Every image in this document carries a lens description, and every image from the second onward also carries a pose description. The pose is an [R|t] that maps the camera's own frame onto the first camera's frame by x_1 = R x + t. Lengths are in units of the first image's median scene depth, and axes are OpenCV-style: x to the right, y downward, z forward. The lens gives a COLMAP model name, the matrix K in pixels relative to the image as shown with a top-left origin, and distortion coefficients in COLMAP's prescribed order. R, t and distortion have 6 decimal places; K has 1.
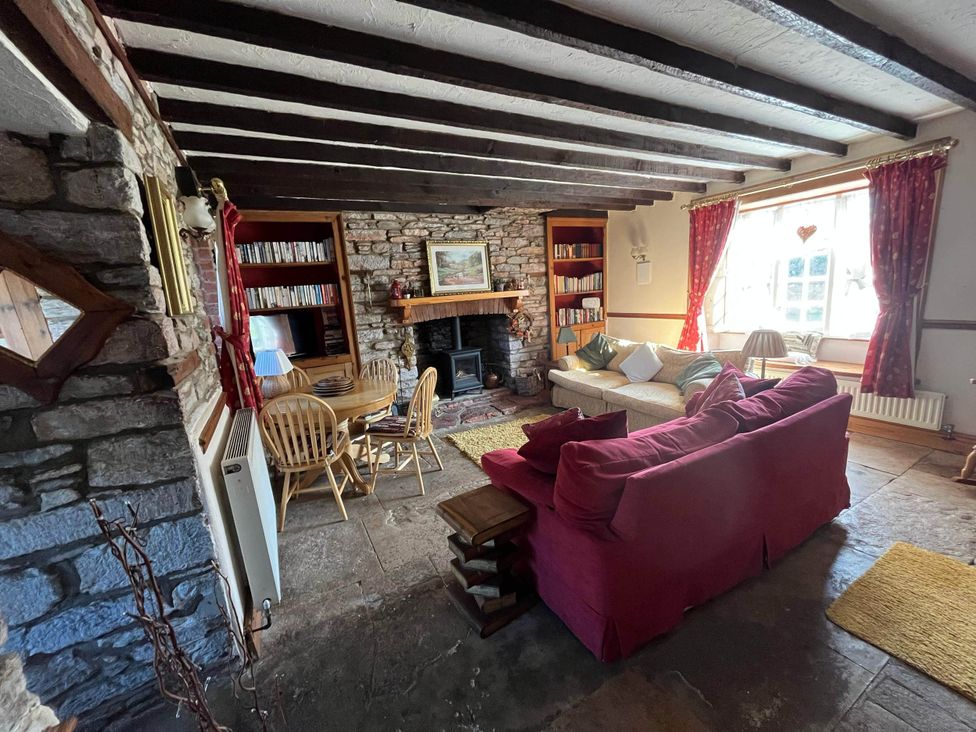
lens RADIAL K [[401.7, 0, 490.7], [0, 401.7, 371.3], [0, 0, 1]] dist [-0.001258, 0.000493]
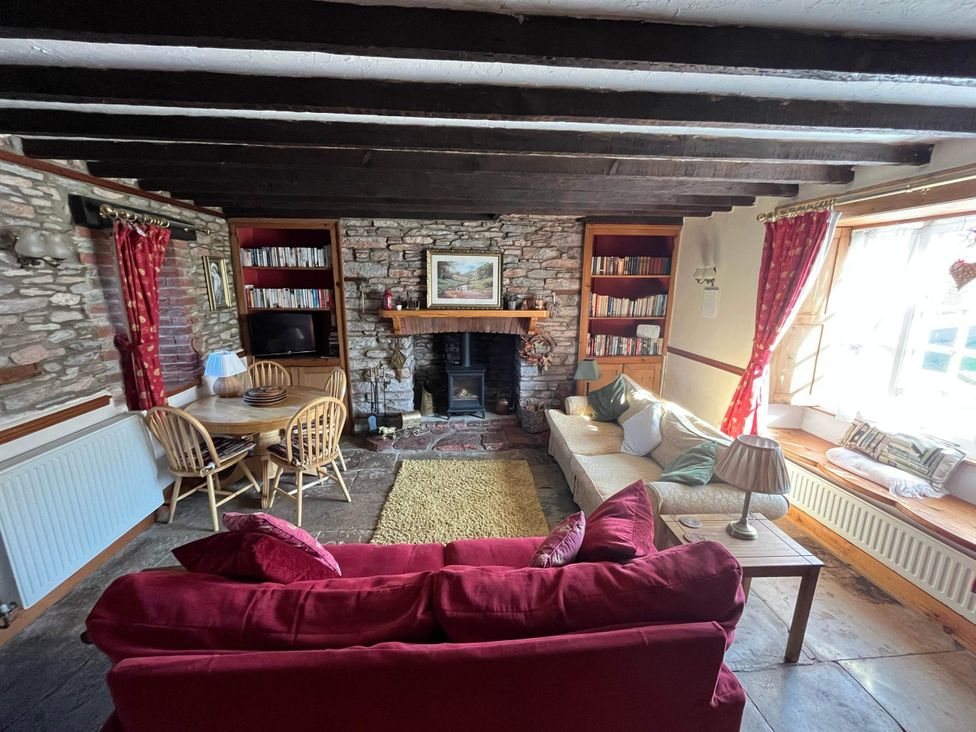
lens RADIAL K [[401.7, 0, 486.2], [0, 401.7, 370.2], [0, 0, 1]] dist [-0.001258, 0.000493]
pose [[0.909159, 0.162991, -0.383229, 0.345923], [-0.150815, 0.986626, 0.061835, -0.119367], [0.388182, 0.001579, 0.921581, 0.182894]]
